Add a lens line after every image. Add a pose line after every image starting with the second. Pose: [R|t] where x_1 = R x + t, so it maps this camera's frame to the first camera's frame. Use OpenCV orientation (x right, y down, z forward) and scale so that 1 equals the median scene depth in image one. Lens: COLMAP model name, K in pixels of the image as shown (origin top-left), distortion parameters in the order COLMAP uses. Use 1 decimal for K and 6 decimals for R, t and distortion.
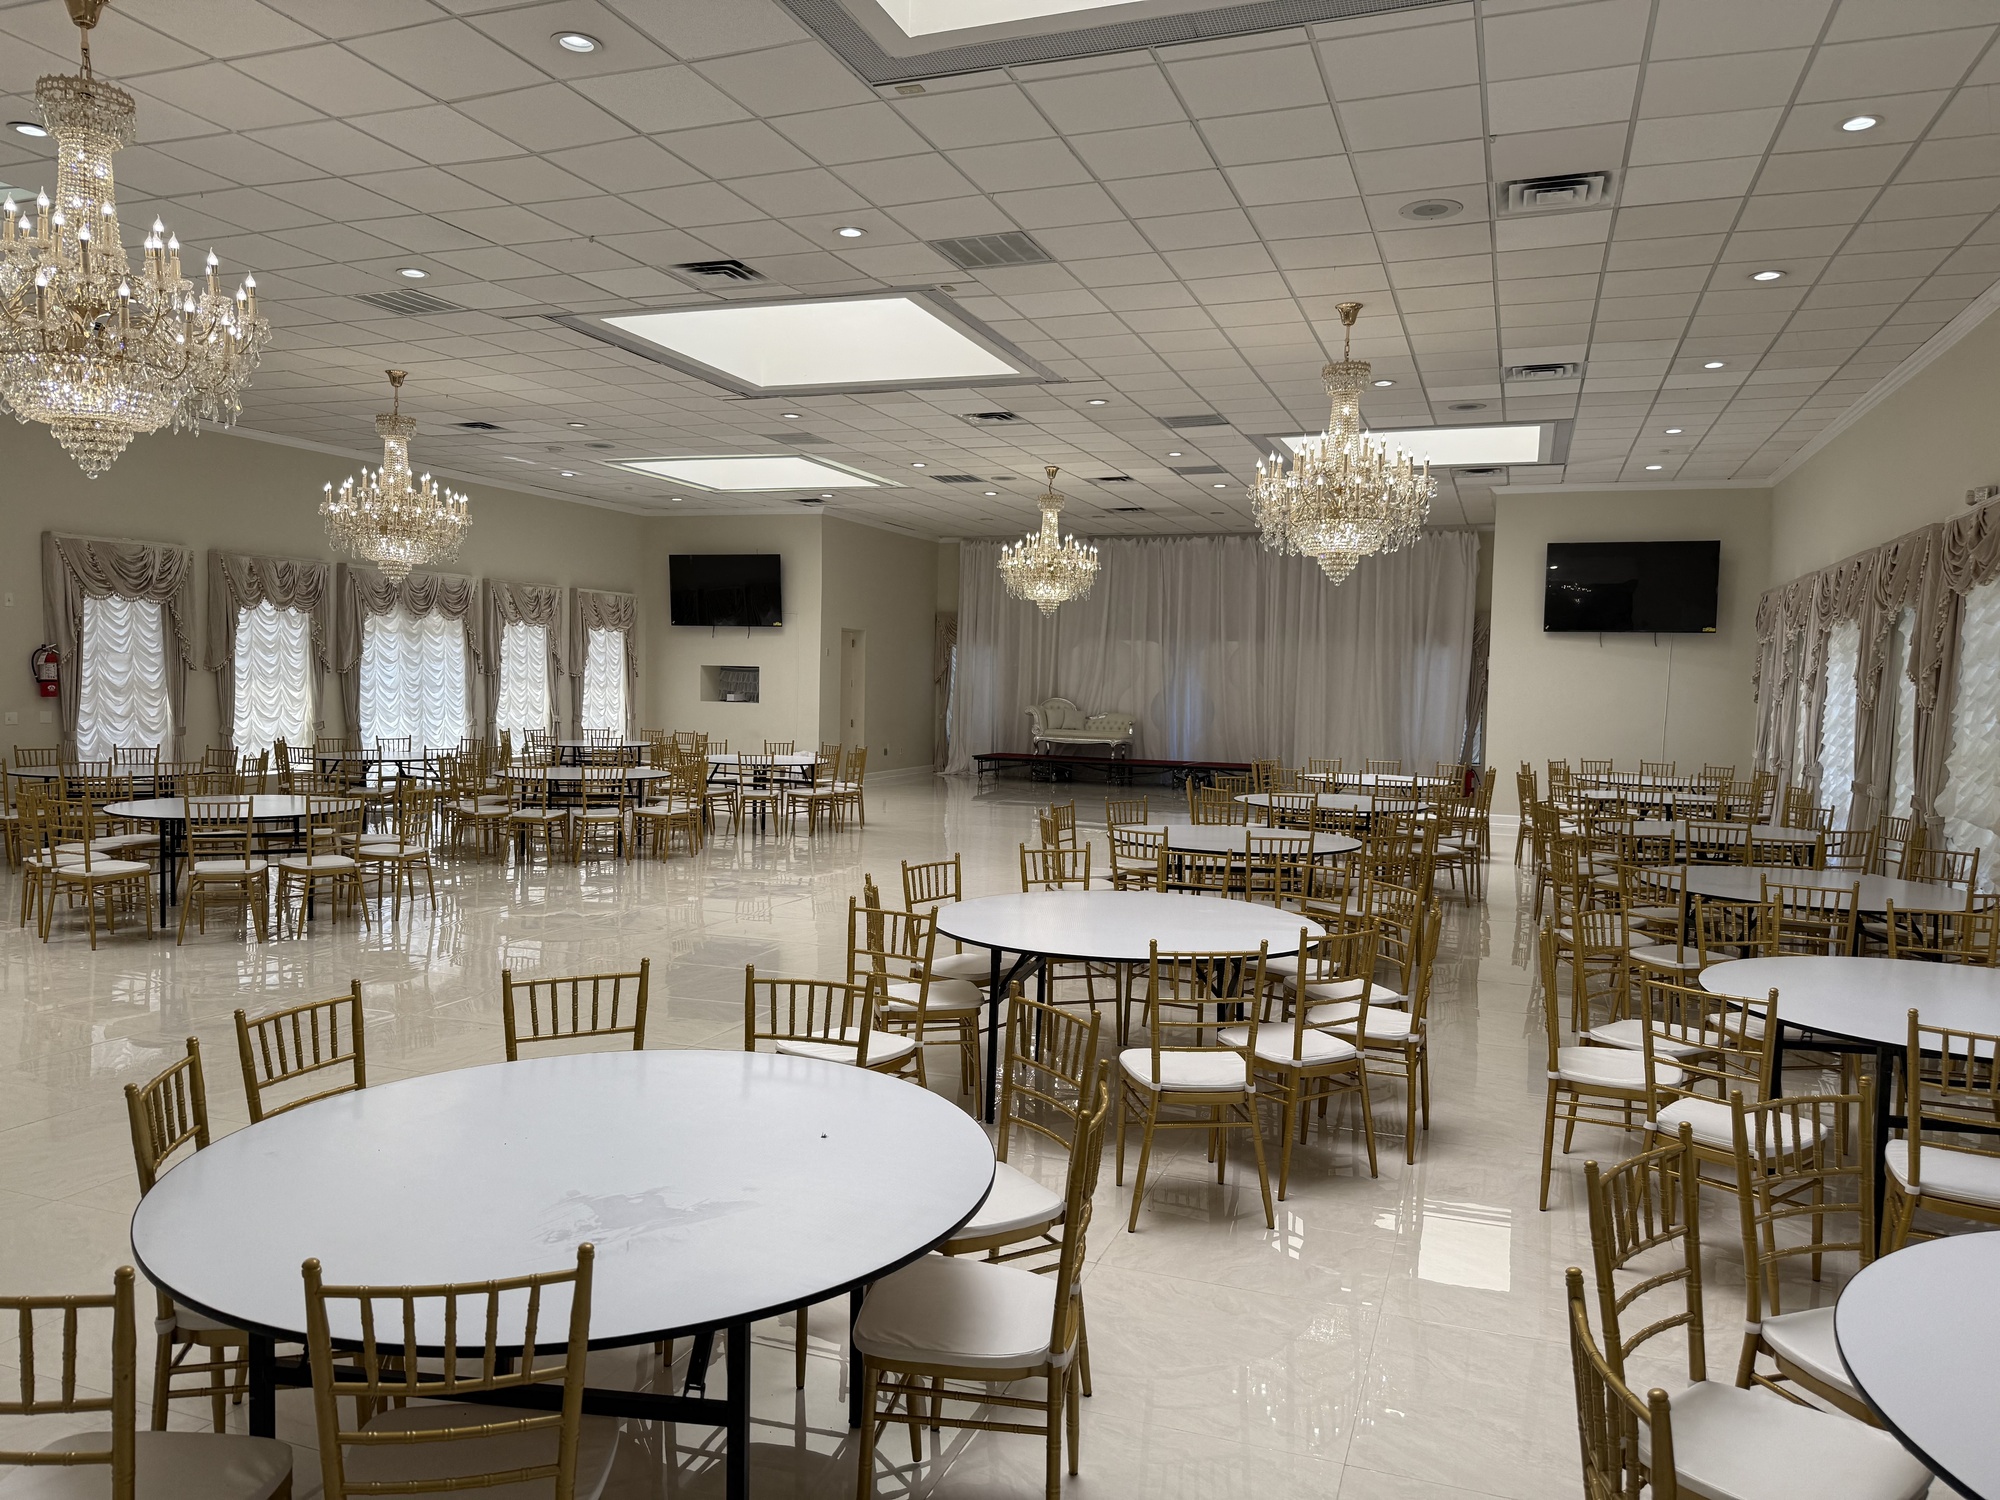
lens RADIAL K [[1401.5, 0, 1000.0], [0, 1401.5, 750.0], [0, 0, 1]] dist [0.089973, 0.000196]
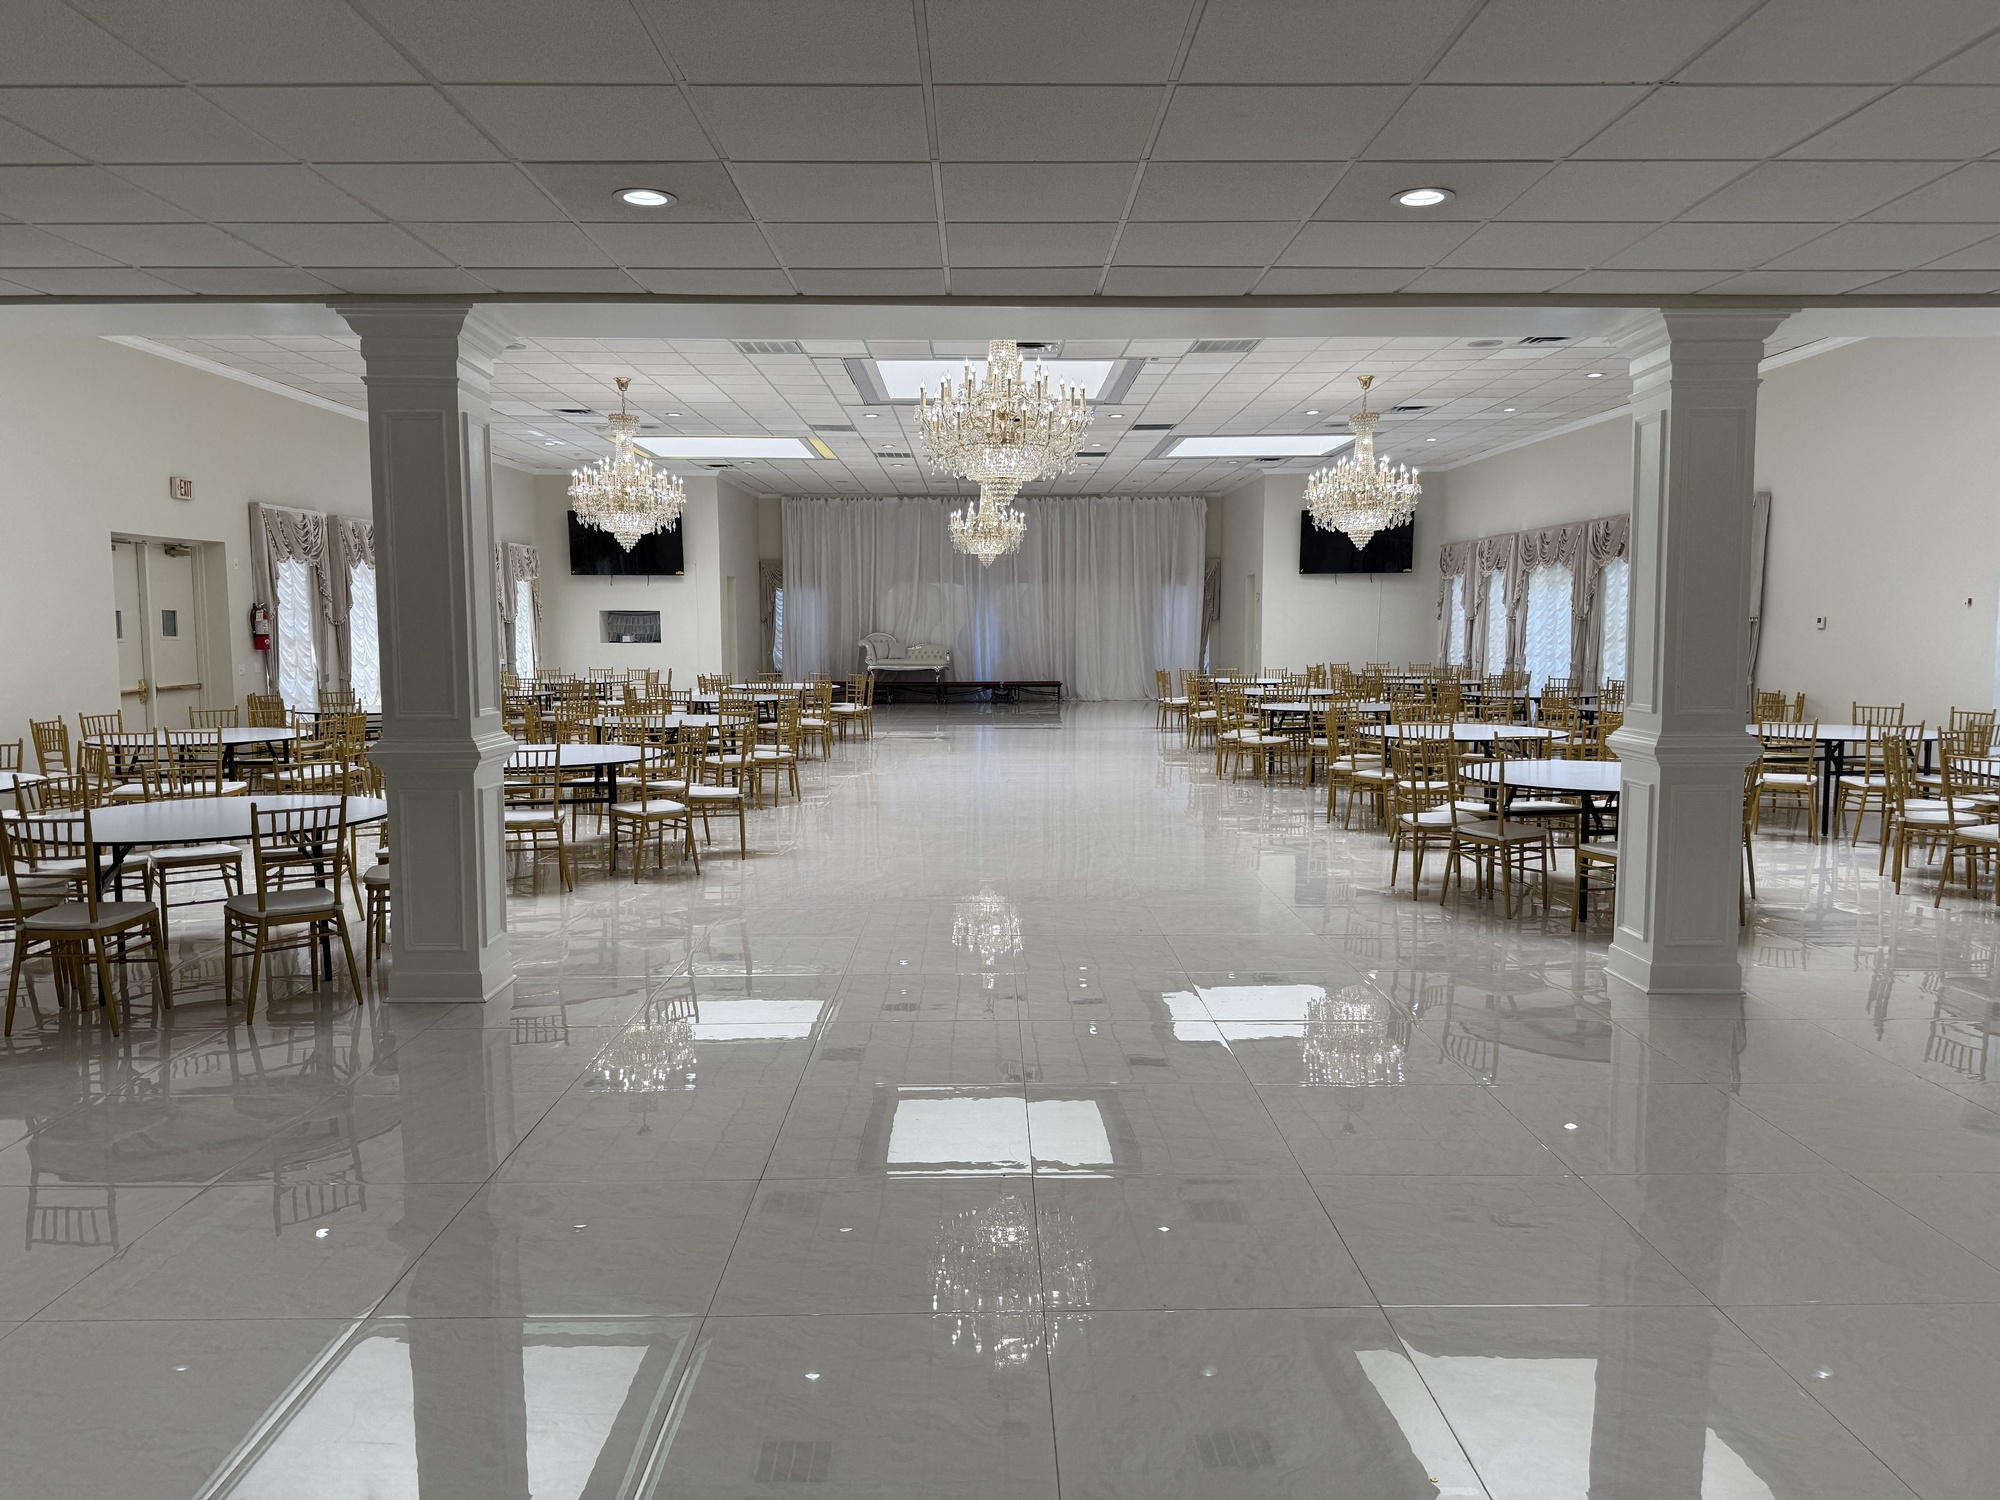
lens RADIAL K [[1401.5, 0, 1000.0], [0, 1401.5, 750.0], [0, 0, 1]] dist [0.089973, 0.000196]
pose [[0.932320, -0.056407, 0.357208, -0.324318], [0.040333, 0.997817, 0.052294, 0.004095], [-0.359378, -0.034347, 0.932560, -0.160887]]
